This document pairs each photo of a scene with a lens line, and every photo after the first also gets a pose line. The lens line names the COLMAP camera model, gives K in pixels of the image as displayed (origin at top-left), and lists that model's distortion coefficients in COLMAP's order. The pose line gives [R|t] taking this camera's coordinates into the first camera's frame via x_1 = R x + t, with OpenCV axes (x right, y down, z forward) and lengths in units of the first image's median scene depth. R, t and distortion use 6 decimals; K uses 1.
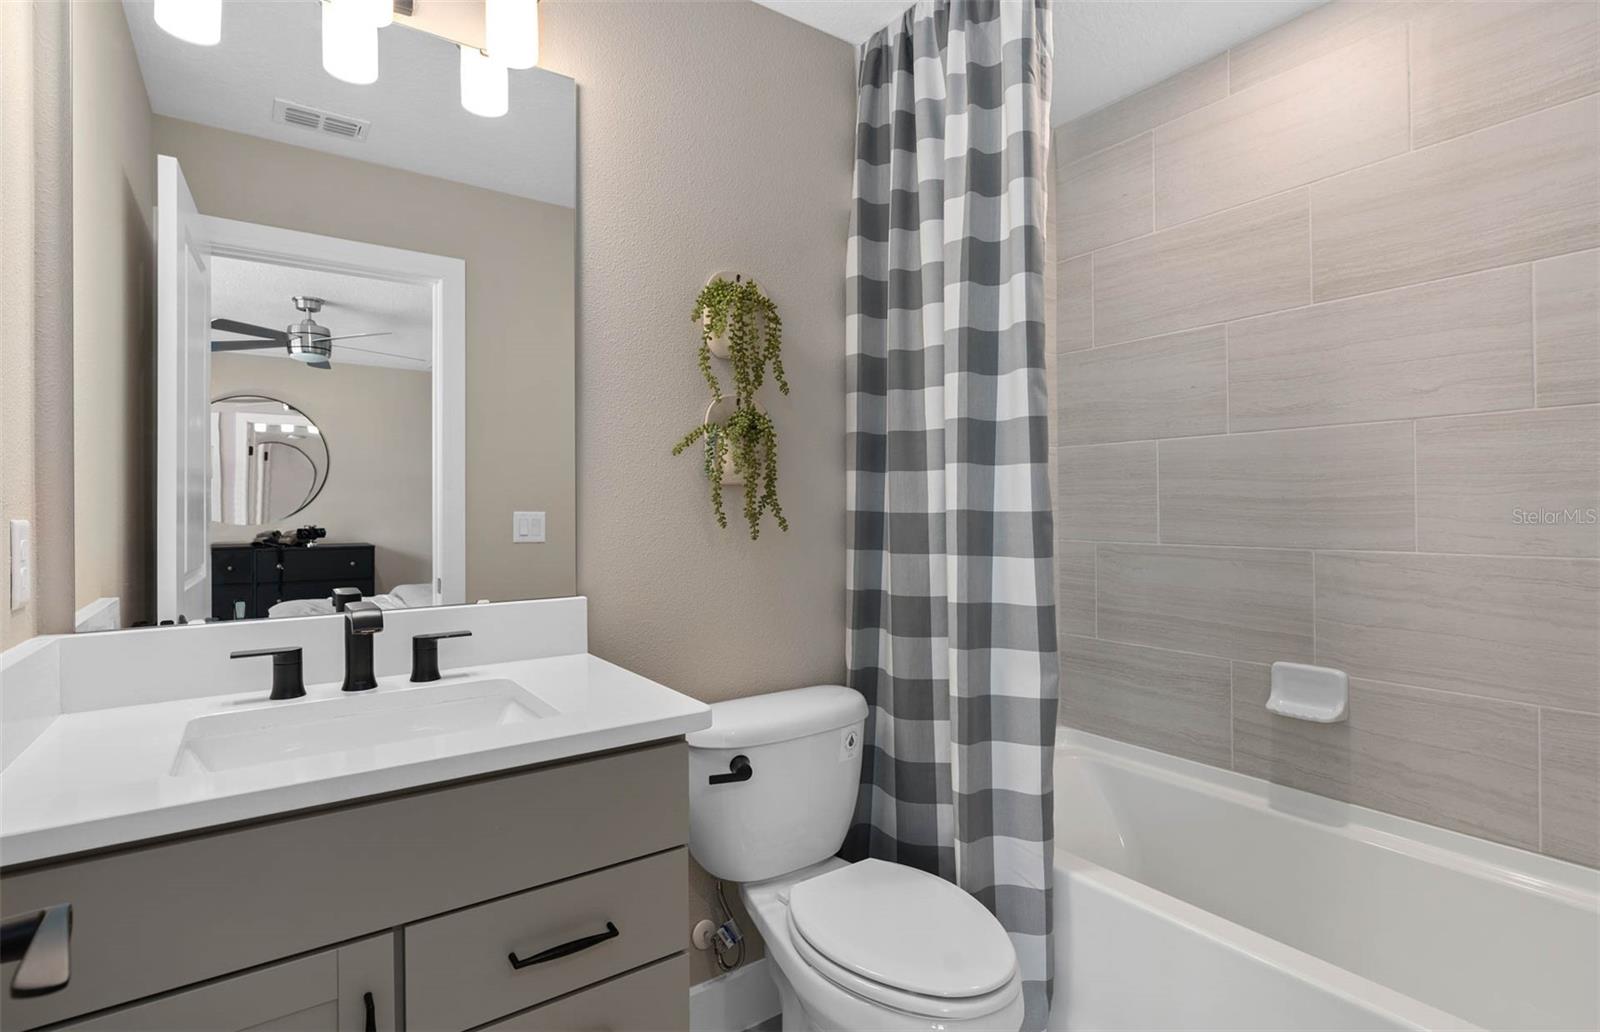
lens RADIAL K [[773.9, 0, 799.4], [0, 773.9, 516.1], [0, 0, 1]] dist [0.000941, 0.000021]
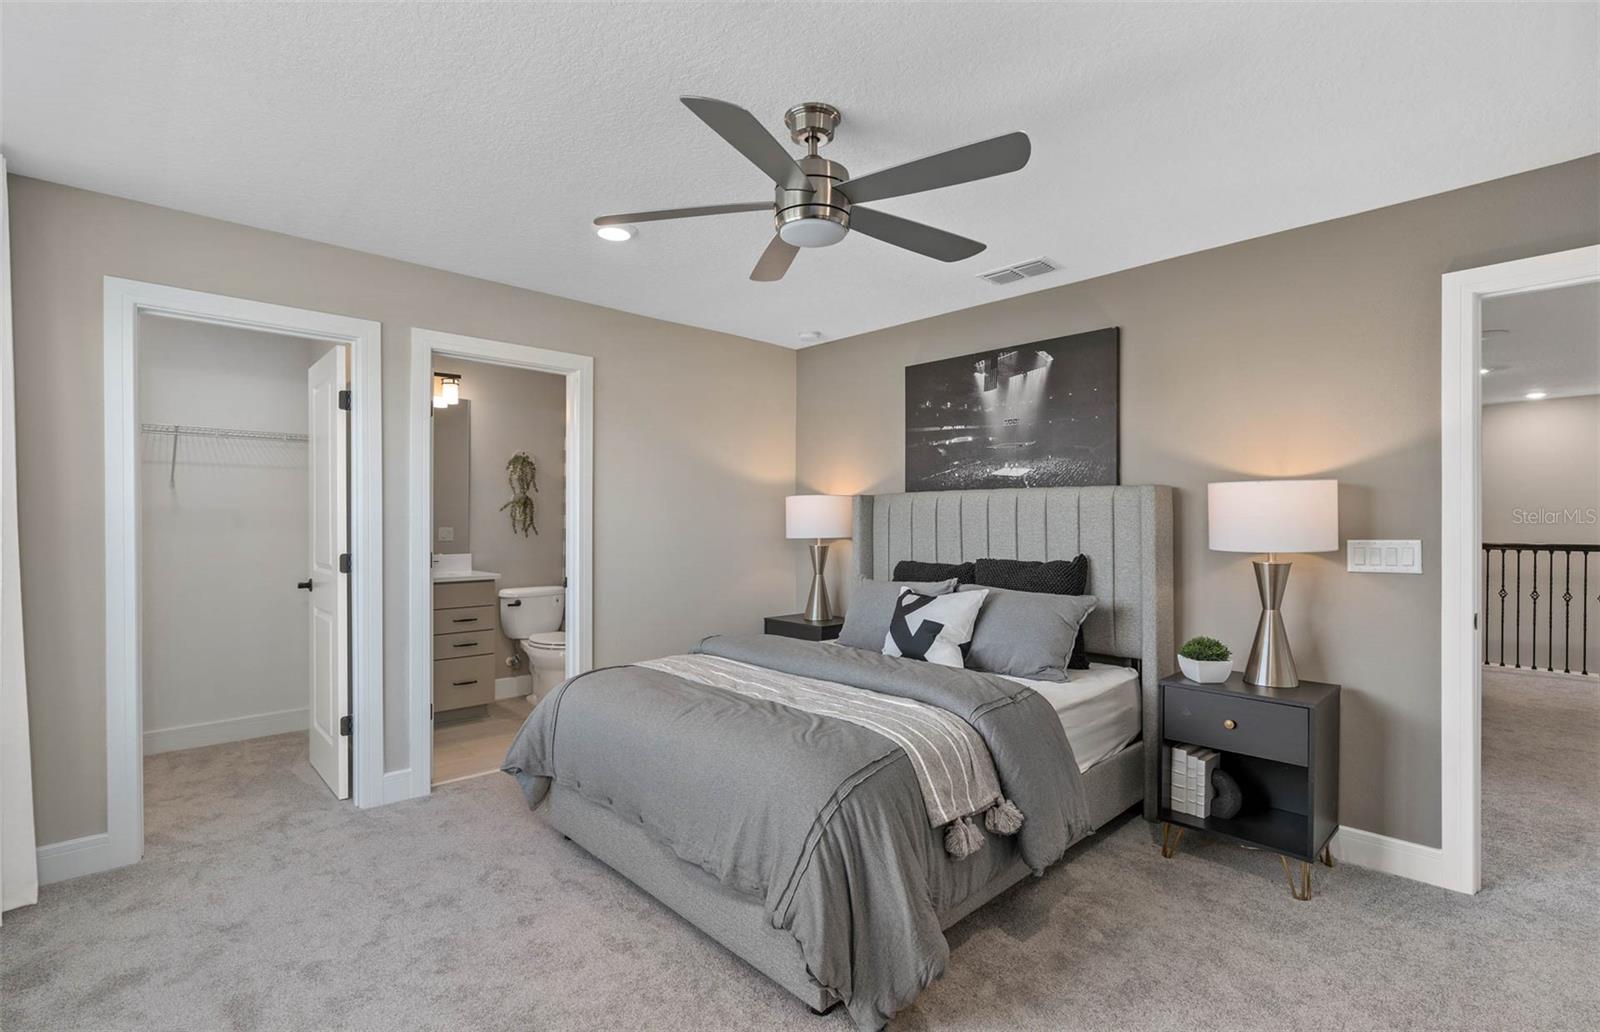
lens RADIAL K [[736.1, 0, 801.6], [0, 736.1, 514.9], [0, 0, 1]] dist [0.000121, 0.000048]
pose [[0.988971, 0.005979, 0.147990, 0.620497], [-0.005993, 0.999982, -0.000353, -0.068647], [-0.147989, -0.000538, 0.988989, -2.199986]]
